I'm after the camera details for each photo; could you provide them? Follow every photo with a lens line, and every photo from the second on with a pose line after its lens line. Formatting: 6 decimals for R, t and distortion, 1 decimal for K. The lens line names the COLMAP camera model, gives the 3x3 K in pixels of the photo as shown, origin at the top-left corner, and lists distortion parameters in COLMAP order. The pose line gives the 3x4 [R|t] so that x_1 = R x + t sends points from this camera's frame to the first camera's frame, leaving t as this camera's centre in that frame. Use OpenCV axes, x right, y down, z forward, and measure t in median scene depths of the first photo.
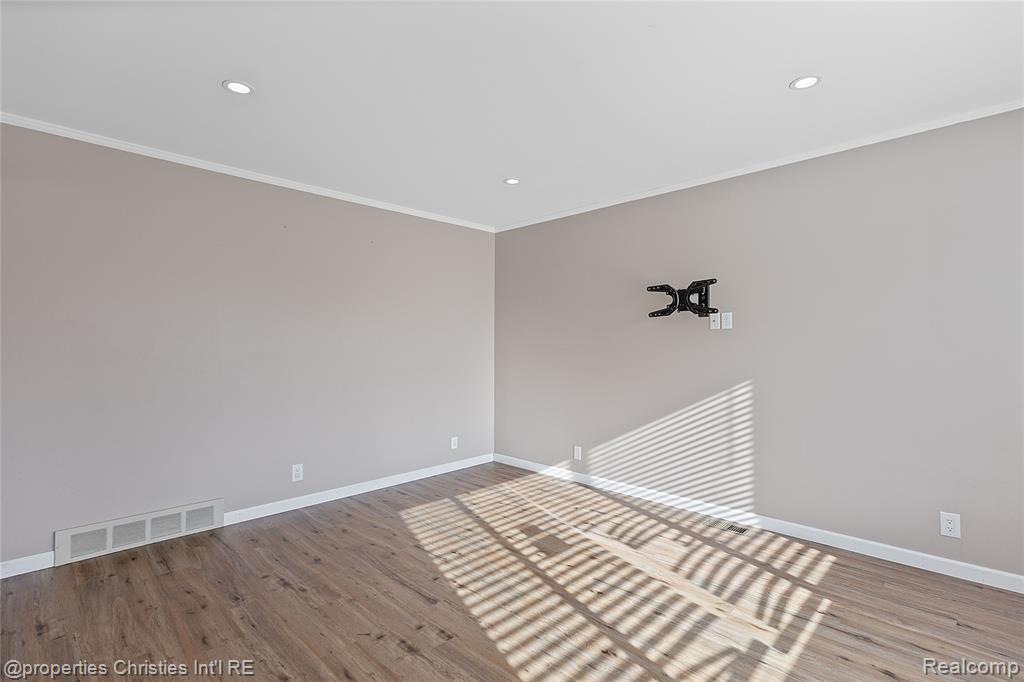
lens RADIAL K [[471.4, 0, 518.8], [0, 471.4, 342.6], [0, 0, 1]] dist [0.009813, -0.000359]
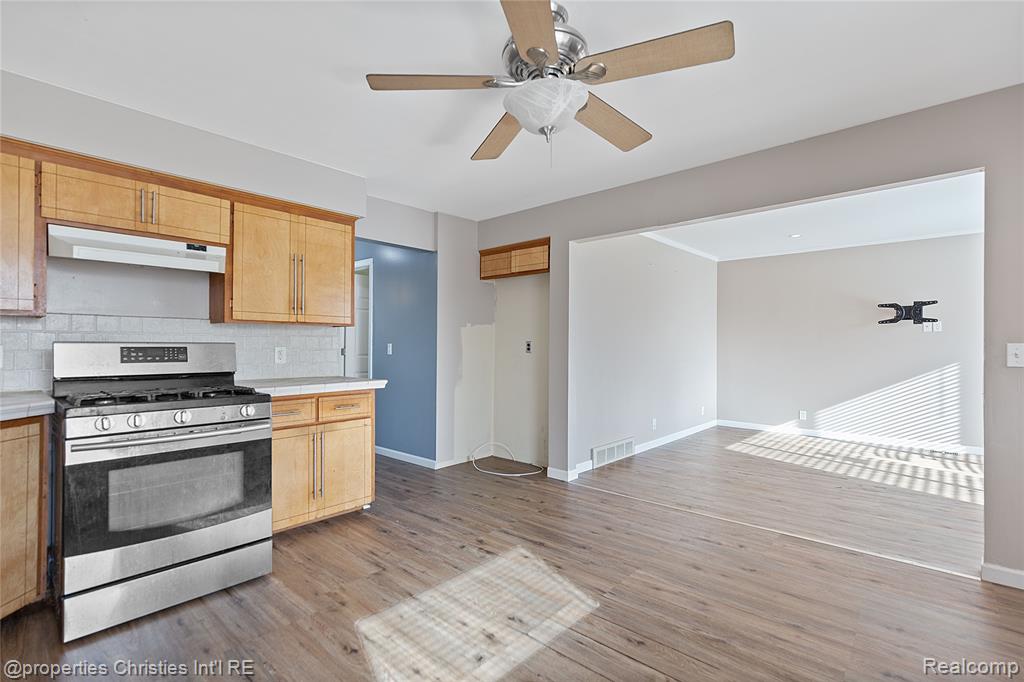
lens RADIAL K [[471.4, 0, 507.3], [0, 471.4, 342.2], [0, 0, 1]] dist [0.009813, -0.000359]
pose [[0.998708, 0.004348, 0.050630, -1.061301], [-0.004112, 0.999980, -0.004777, 0.020284], [-0.050649, 0.004563, 0.998706, -0.521974]]
